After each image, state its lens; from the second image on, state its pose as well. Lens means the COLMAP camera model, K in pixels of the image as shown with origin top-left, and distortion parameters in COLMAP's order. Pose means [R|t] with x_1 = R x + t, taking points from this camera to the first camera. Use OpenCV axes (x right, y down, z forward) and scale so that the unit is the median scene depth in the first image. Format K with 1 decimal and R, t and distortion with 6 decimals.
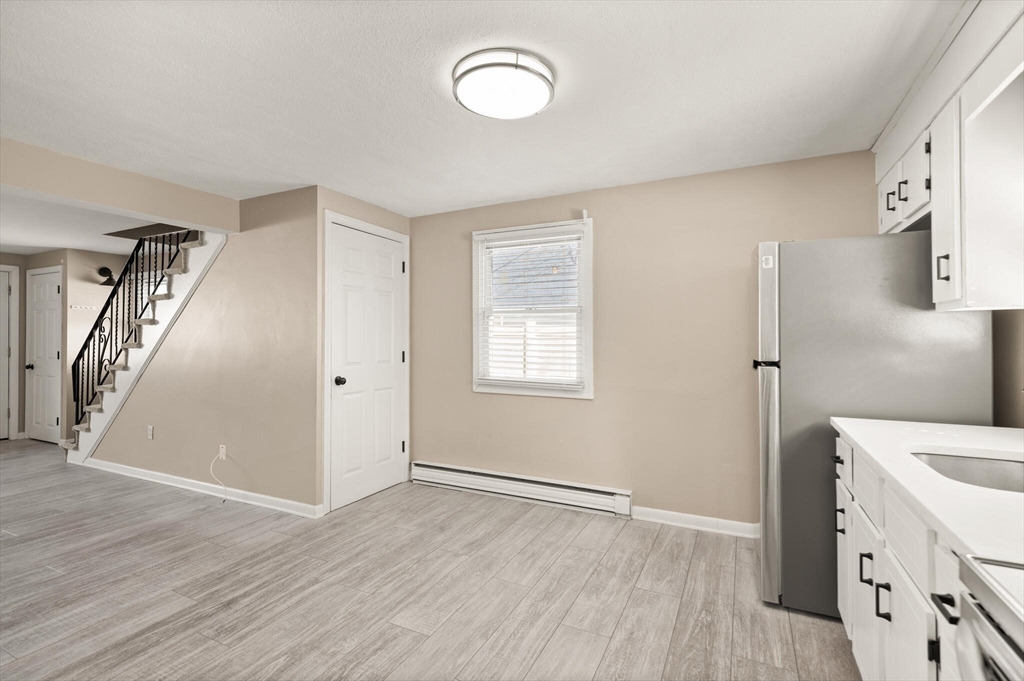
lens RADIAL K [[471.6, 0, 512.0], [0, 471.6, 340.5], [0, 0, 1]] dist [0.001191, -0.000387]
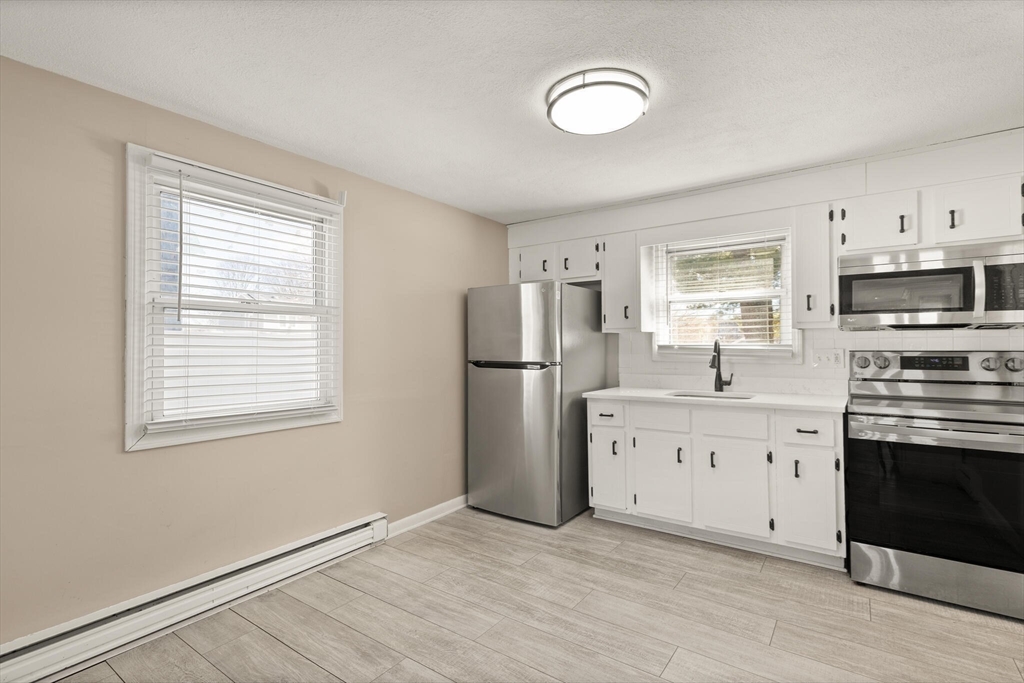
lens RADIAL K [[471.6, 0, 512.0], [0, 471.6, 341.5], [0, 0, 1]] dist [0.001191, -0.000387]
pose [[0.163587, 0.008163, 0.986495, -0.627612], [0.007401, 0.999927, -0.009501, -0.004916], [-0.986501, 0.008855, 0.163515, 0.598445]]
